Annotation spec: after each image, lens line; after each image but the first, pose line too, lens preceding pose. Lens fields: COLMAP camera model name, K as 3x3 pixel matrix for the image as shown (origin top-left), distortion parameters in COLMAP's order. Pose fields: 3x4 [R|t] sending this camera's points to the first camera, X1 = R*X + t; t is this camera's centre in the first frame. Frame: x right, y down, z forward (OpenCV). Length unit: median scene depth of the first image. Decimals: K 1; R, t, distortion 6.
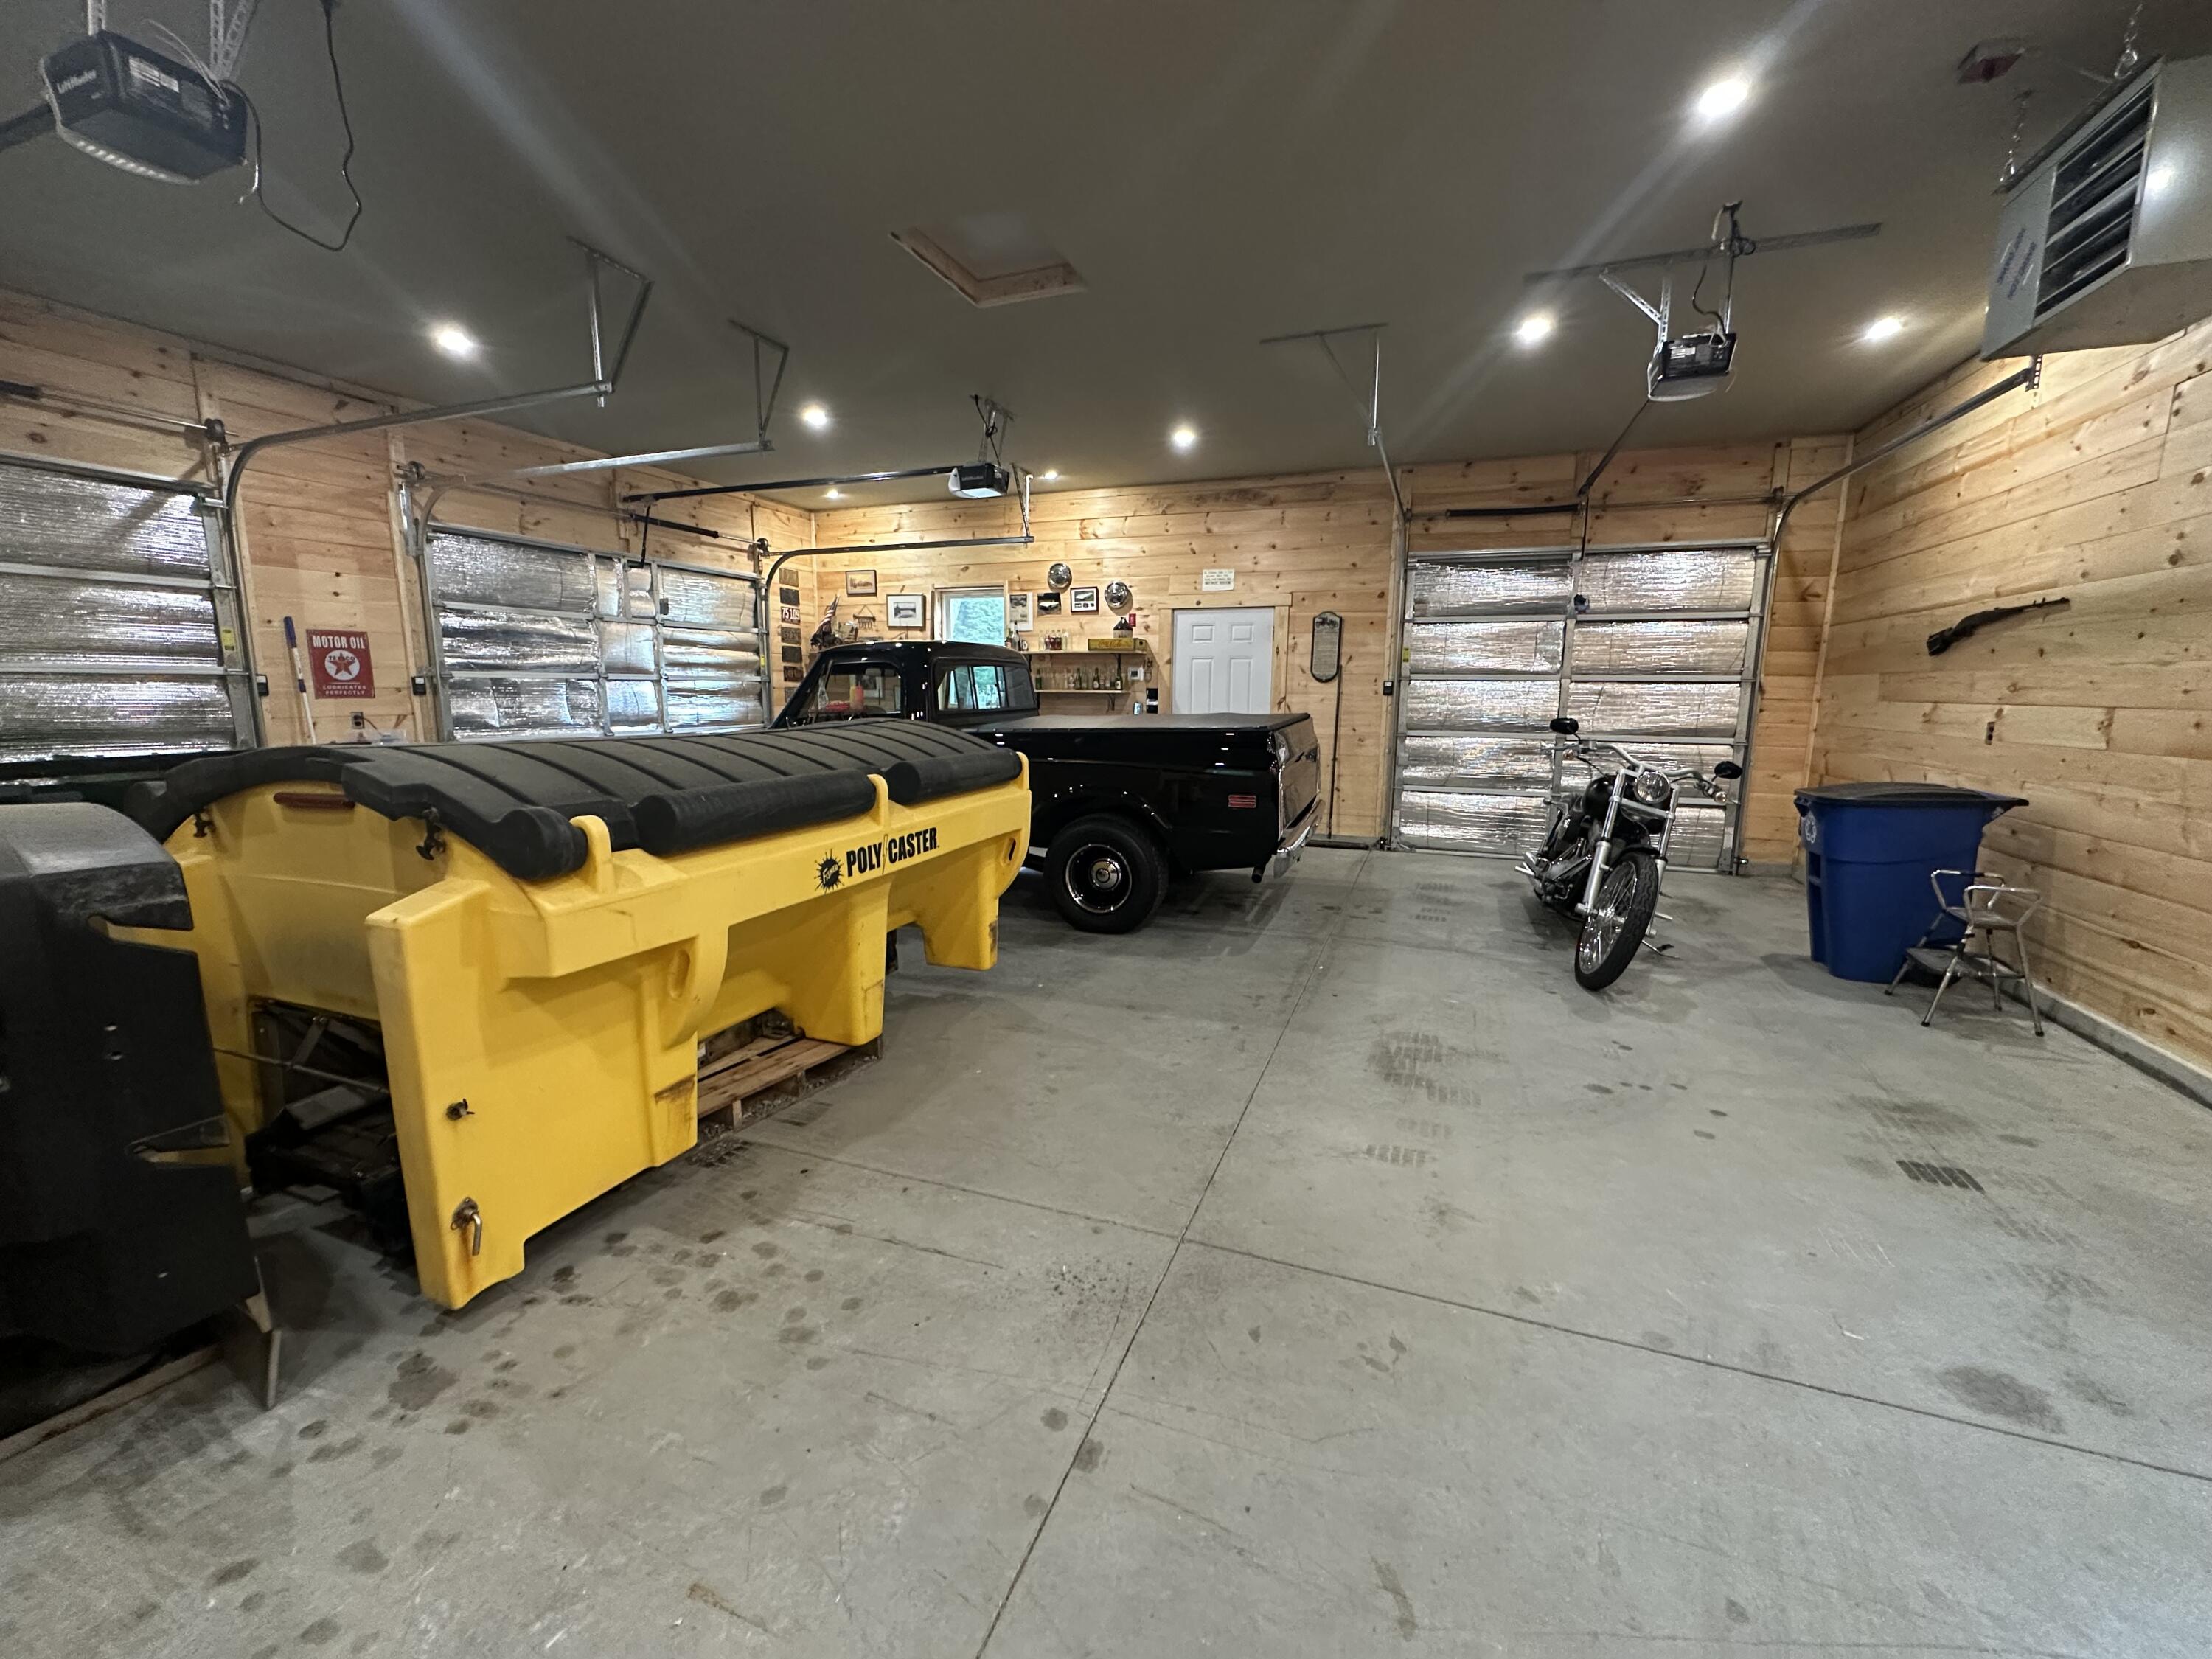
lens RADIAL K [[875.5, 0, 1106.0], [0, 875.5, 829.5], [0, 0, 1]] dist [-0.002974, -0.000311]
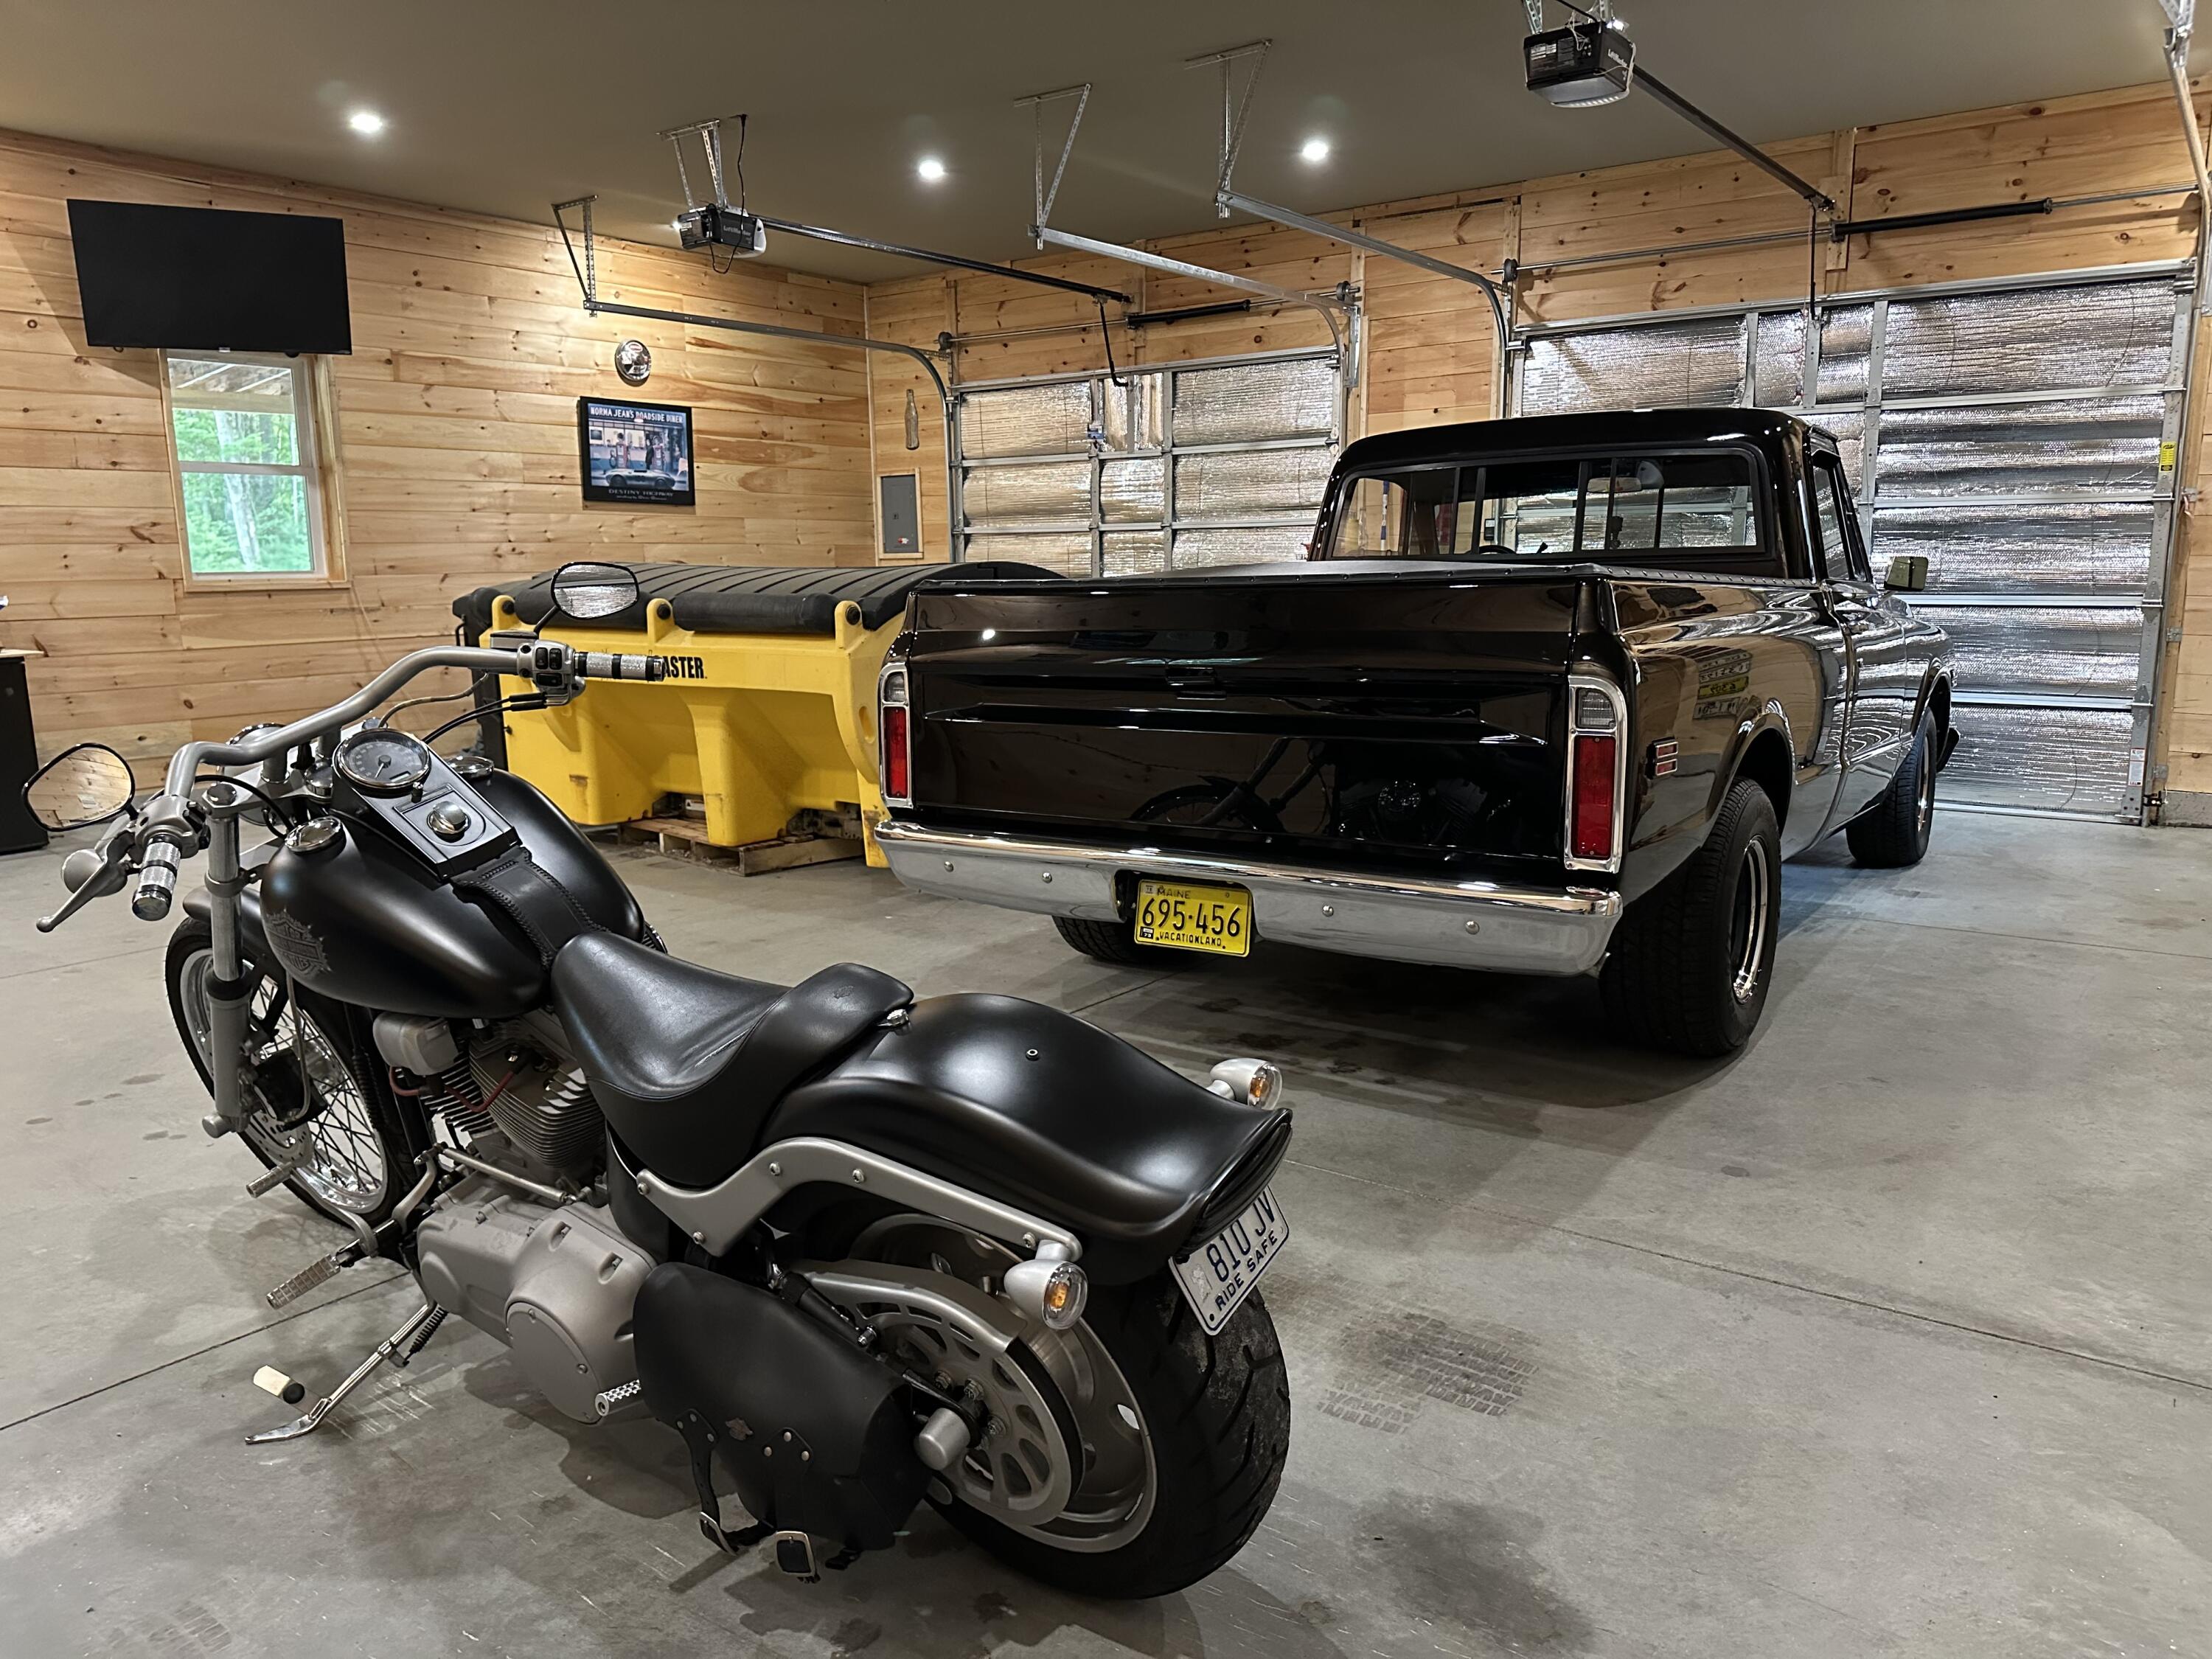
lens RADIAL K [[1549.3, 0, 1106.0], [0, 1549.3, 829.5], [0, 0, 1]] dist [0.034014, -0.046714]
pose [[-0.263238, 0.162014, -0.951030, 1.139335], [-0.143692, 0.968217, 0.204715, -0.195537], [0.953970, 0.190544, -0.231591, 1.495269]]
